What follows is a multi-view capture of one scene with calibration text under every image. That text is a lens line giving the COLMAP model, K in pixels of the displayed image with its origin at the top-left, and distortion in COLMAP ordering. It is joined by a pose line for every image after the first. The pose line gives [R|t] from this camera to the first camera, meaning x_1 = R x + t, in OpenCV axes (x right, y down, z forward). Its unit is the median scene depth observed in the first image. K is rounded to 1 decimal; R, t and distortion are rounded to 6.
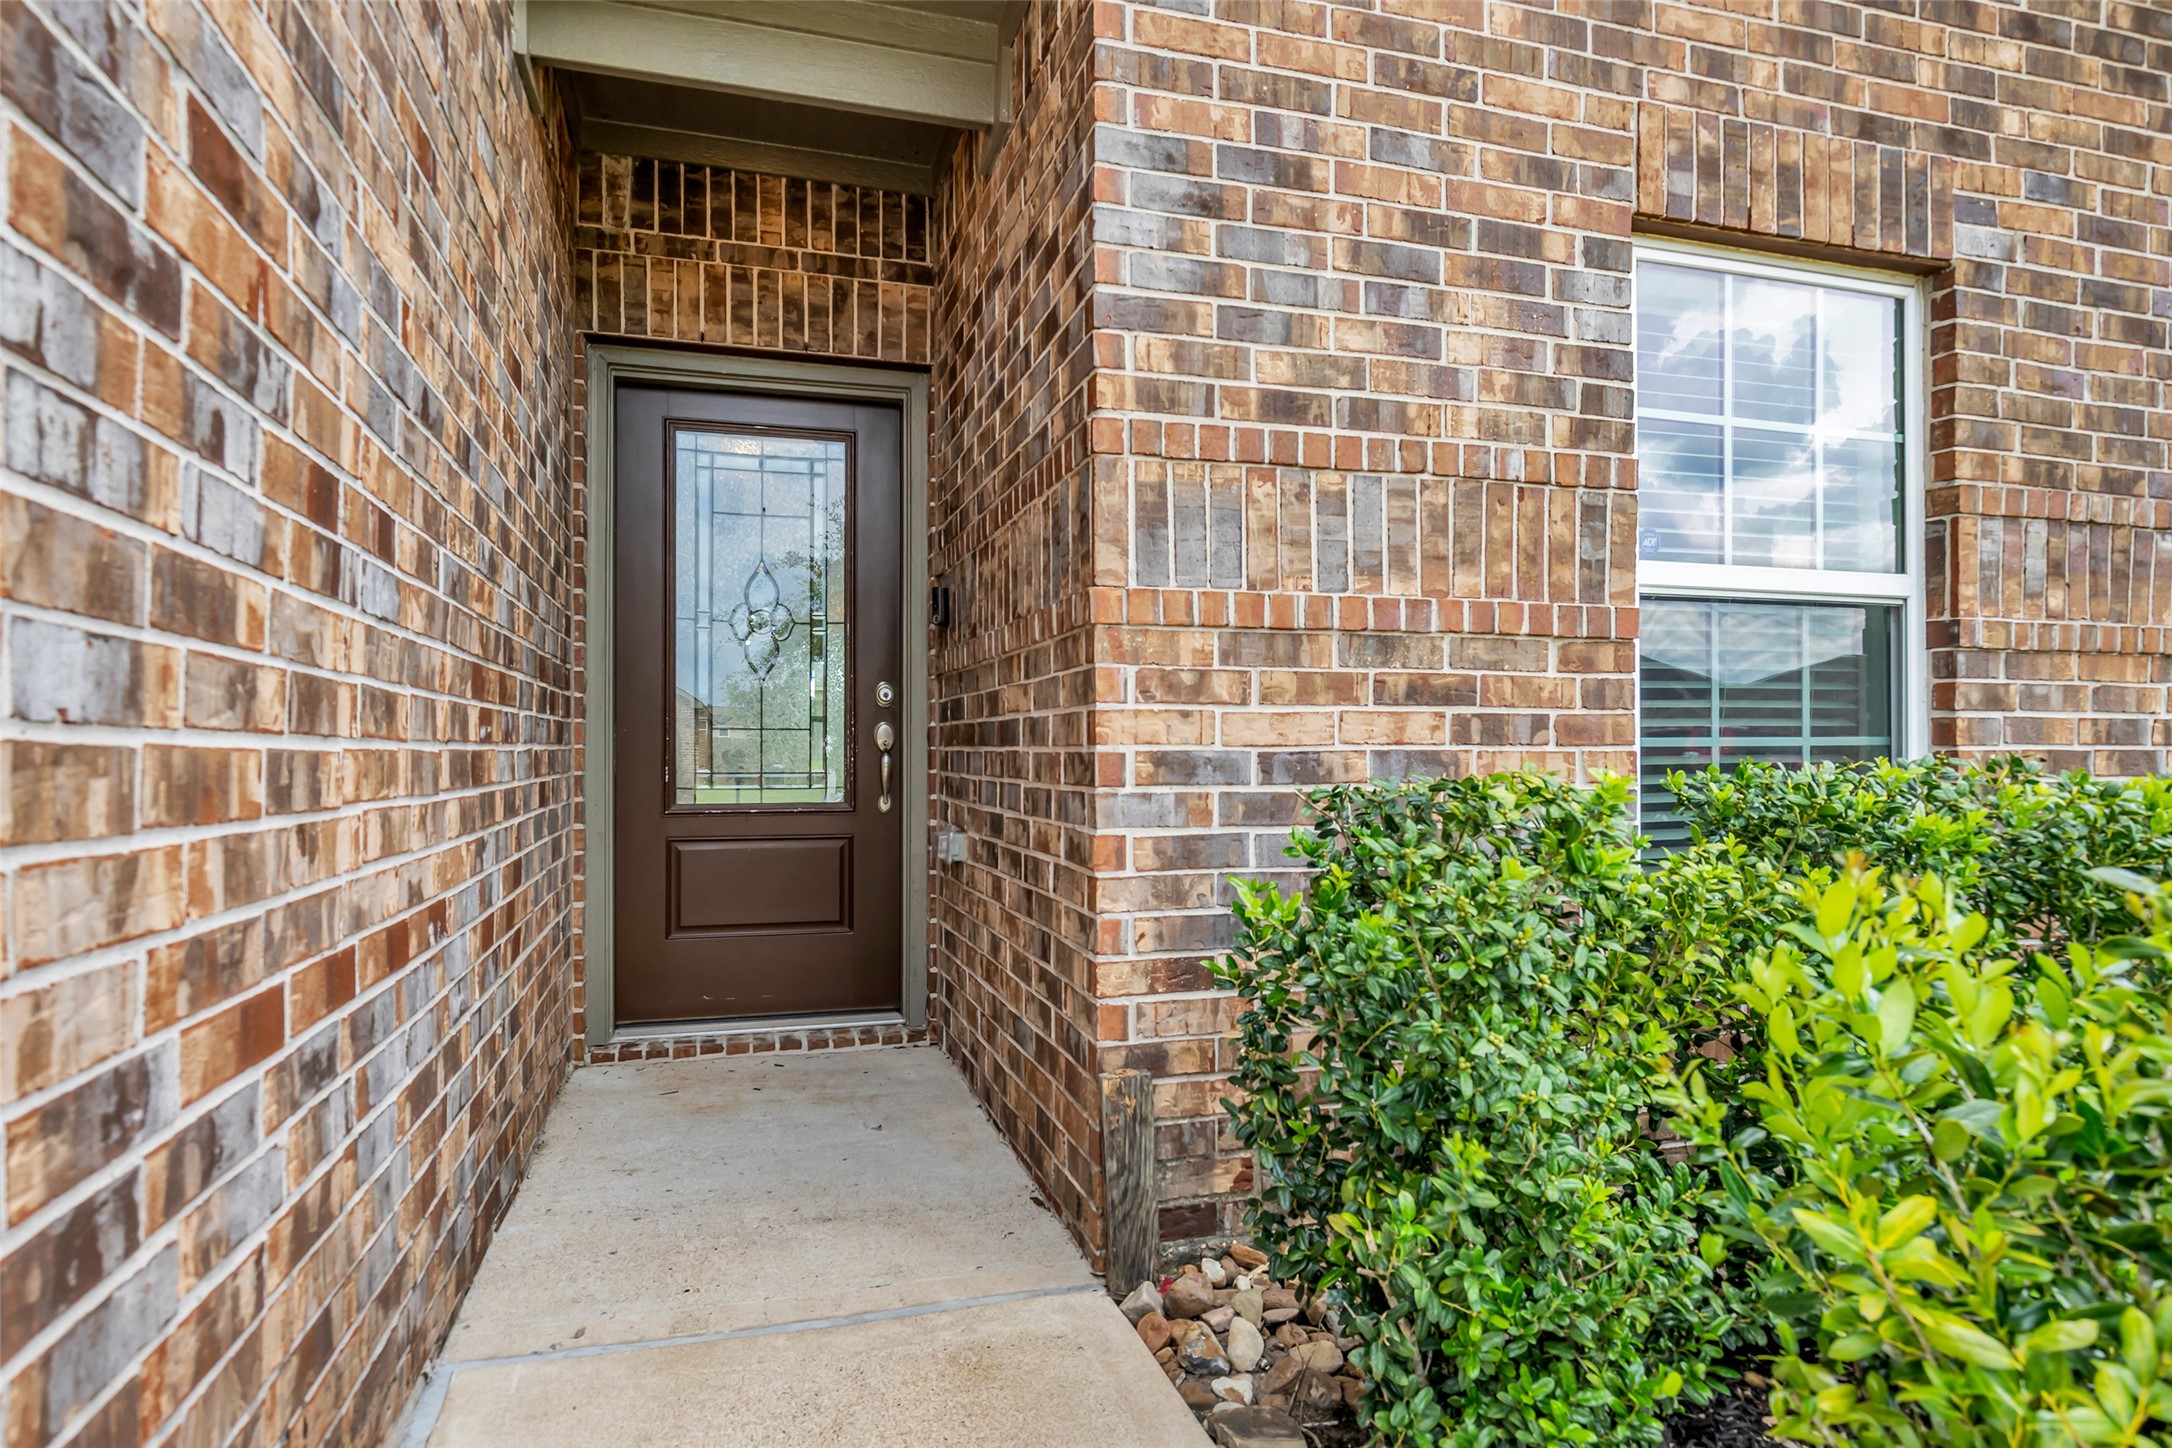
lens RADIAL K [[1208.5, 0, 1086.5], [0, 1208.5, 728.4], [0, 0, 1]] dist [0.000026, 0.000182]
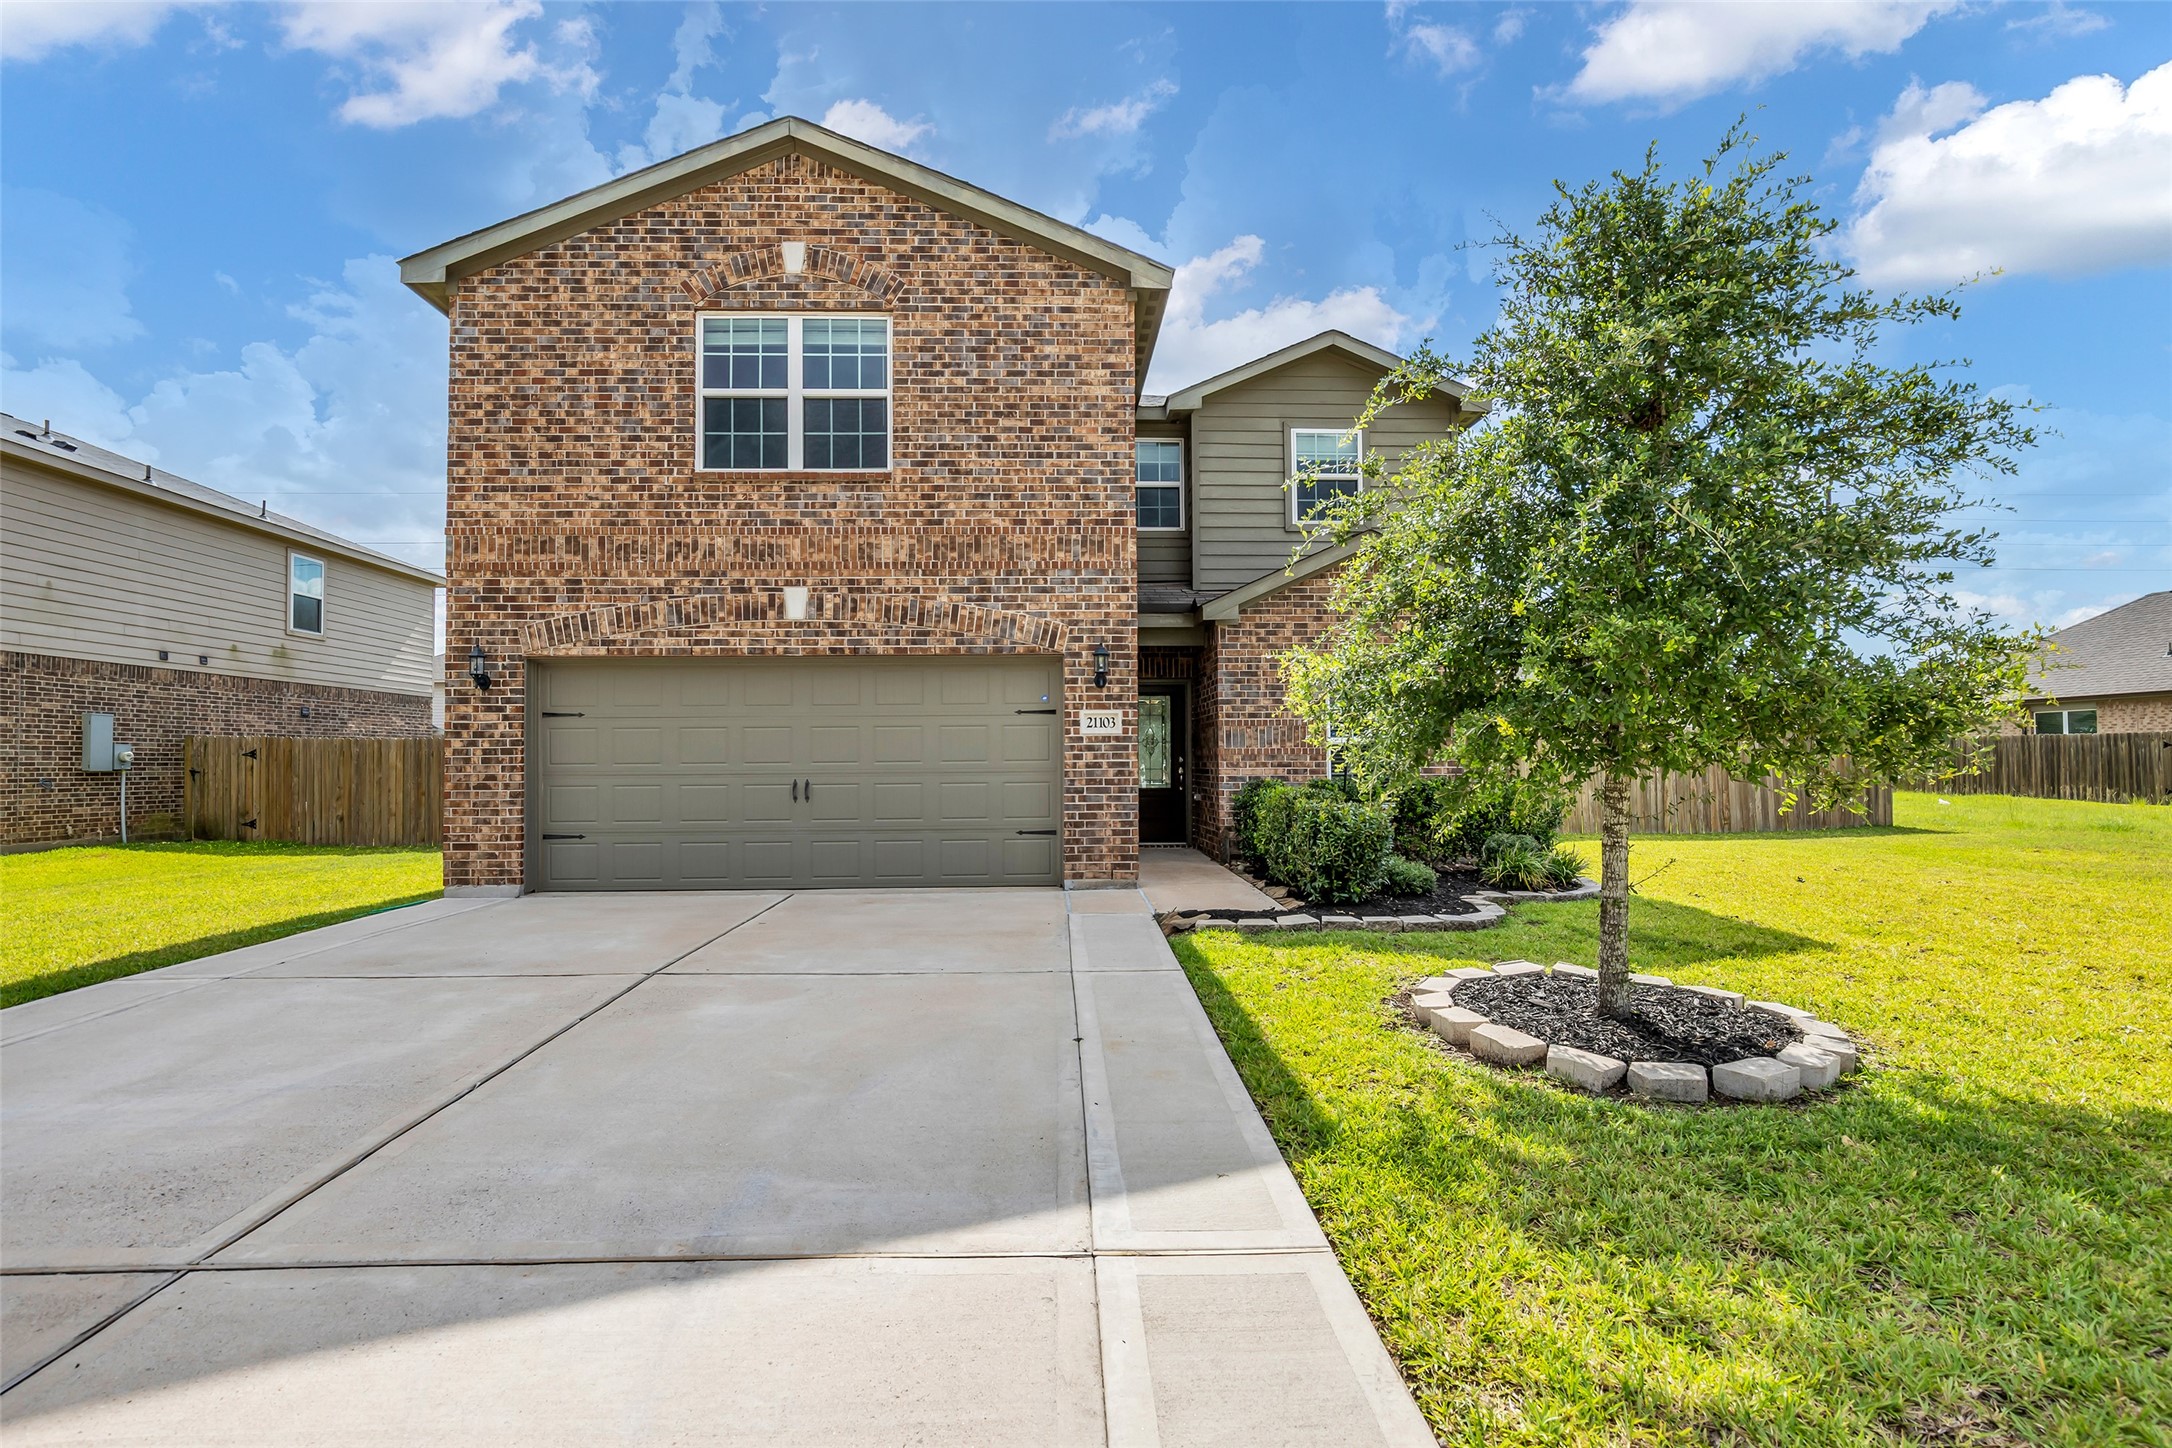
lens RADIAL K [[992.9, 0, 1085.3], [0, 992.9, 733.0], [0, 0, 1]] dist [-0.015920, 0.001635]
pose [[0.970456, -0.009027, -0.241110, 0.518594], [0.003753, 0.999744, -0.022326, -0.080489], [0.241250, 0.020761, 0.970241, -3.679710]]
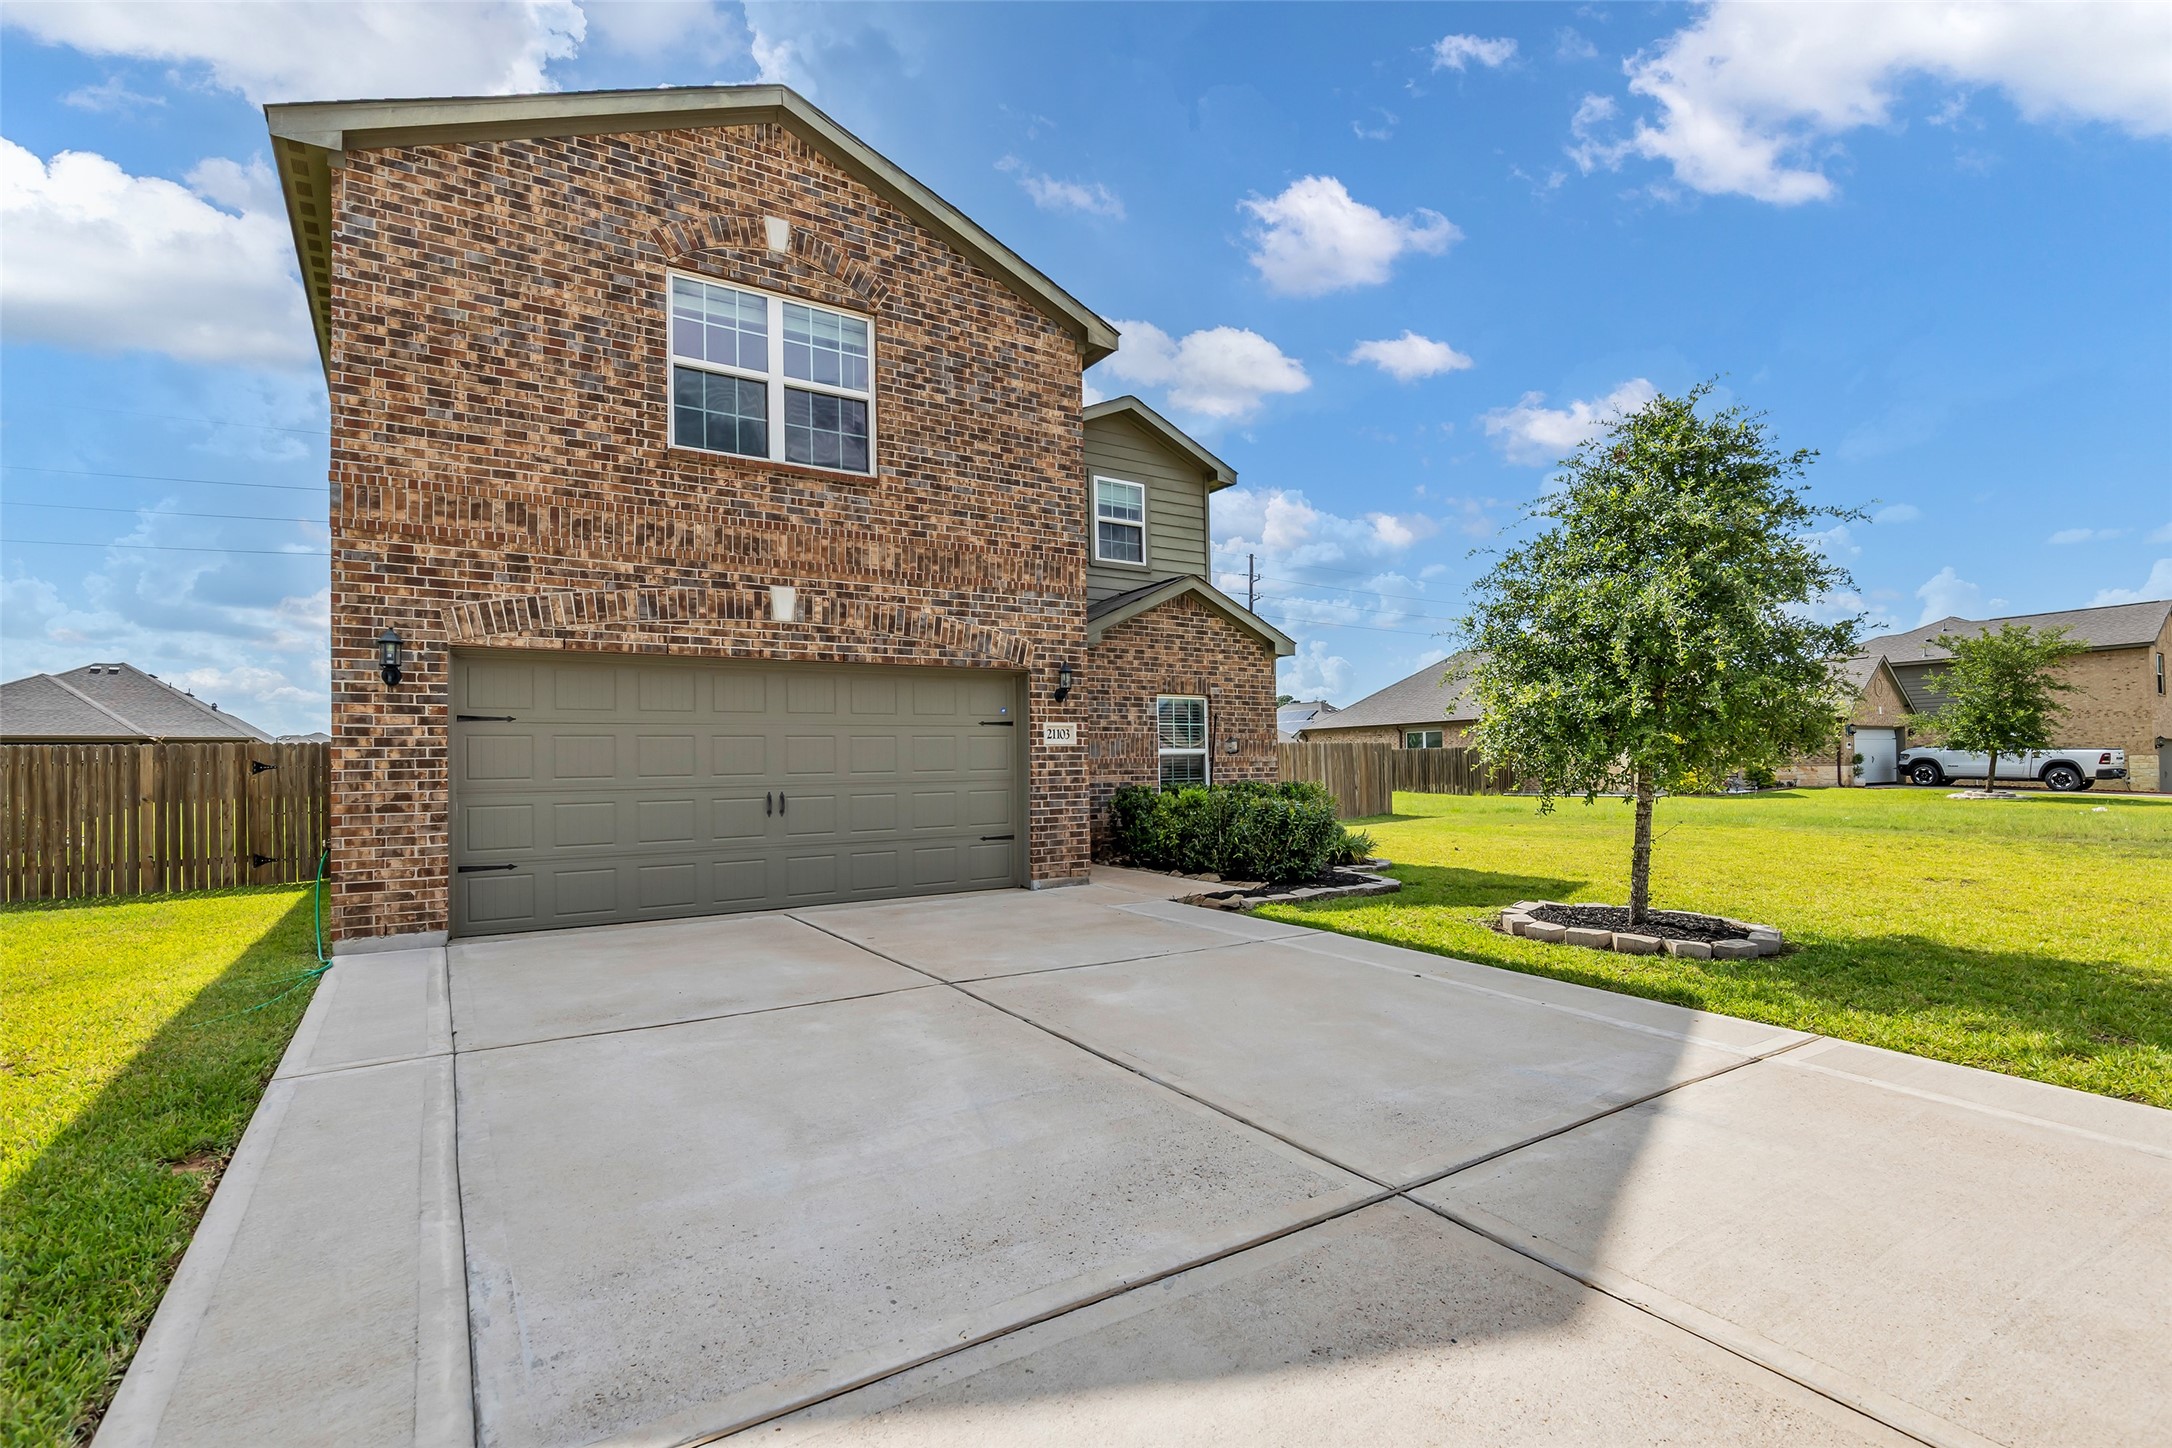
lens RADIAL K [[992.9, 0, 1082.3], [0, 992.9, 742.4], [0, 0, 1]] dist [-0.015920, 0.001635]
pose [[0.958163, -0.004912, 0.286181, -1.452008], [0.011887, 0.999673, -0.022641, -0.075543], [-0.285976, 0.025096, 0.957908, -3.979385]]
